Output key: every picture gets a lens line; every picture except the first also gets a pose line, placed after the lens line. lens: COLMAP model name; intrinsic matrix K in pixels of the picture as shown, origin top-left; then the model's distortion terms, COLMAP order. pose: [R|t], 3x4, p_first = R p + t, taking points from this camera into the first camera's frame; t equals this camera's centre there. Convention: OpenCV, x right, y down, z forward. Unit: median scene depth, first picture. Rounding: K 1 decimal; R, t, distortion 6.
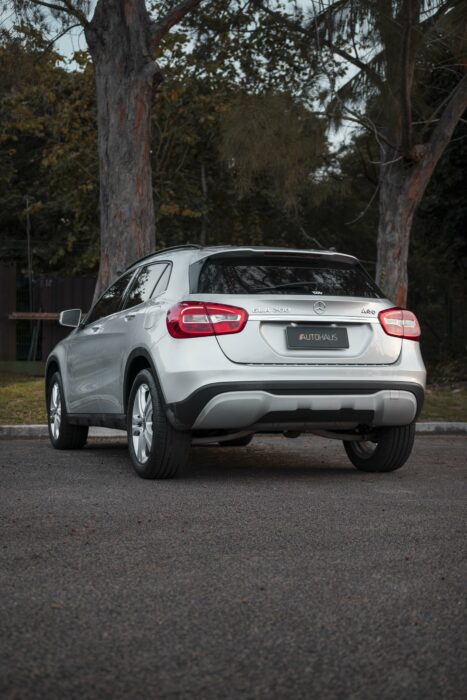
lens RADIAL K [[1061.2, 0, 231.9], [0, 1061.2, 332.1], [0, 0, 1]] dist [0.133859, -0.049273]
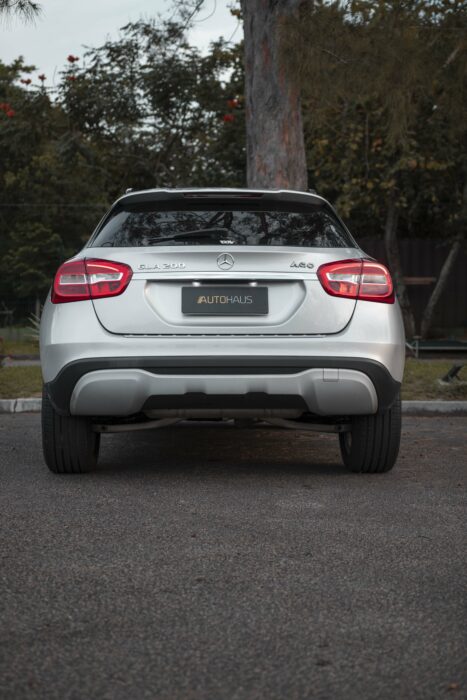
lens RADIAL K [[1061.2, 0, 231.9], [0, 1061.2, 332.1], [0, 0, 1]] dist [0.133859, -0.049273]
pose [[0.941952, -0.002586, -0.335738, 0.170682], [0.012949, 0.999506, 0.028631, 0.003109], [0.335498, -0.031317, 0.941520, 0.136217]]
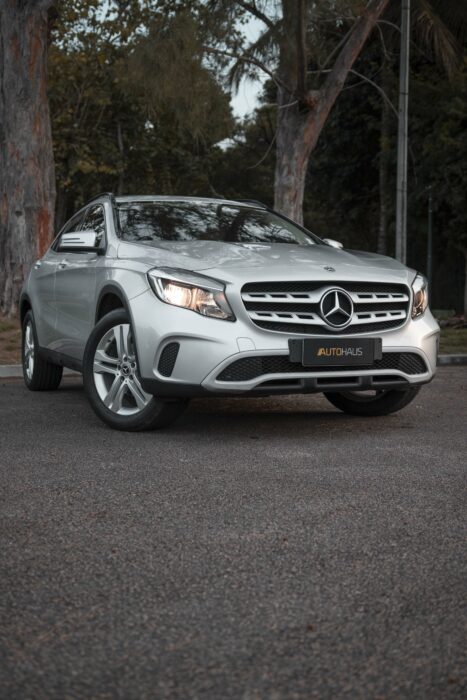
lens RADIAL K [[850.1, 0, 233.5], [0, 850.1, 350.0], [0, 0, 1]] dist [0.029475, 0.062907]
pose [[0.996411, -0.010926, 0.083943, 0.027024], [0.004082, 0.996684, 0.081265, 0.008671], [-0.084552, -0.080630, 0.993151, 0.175500]]
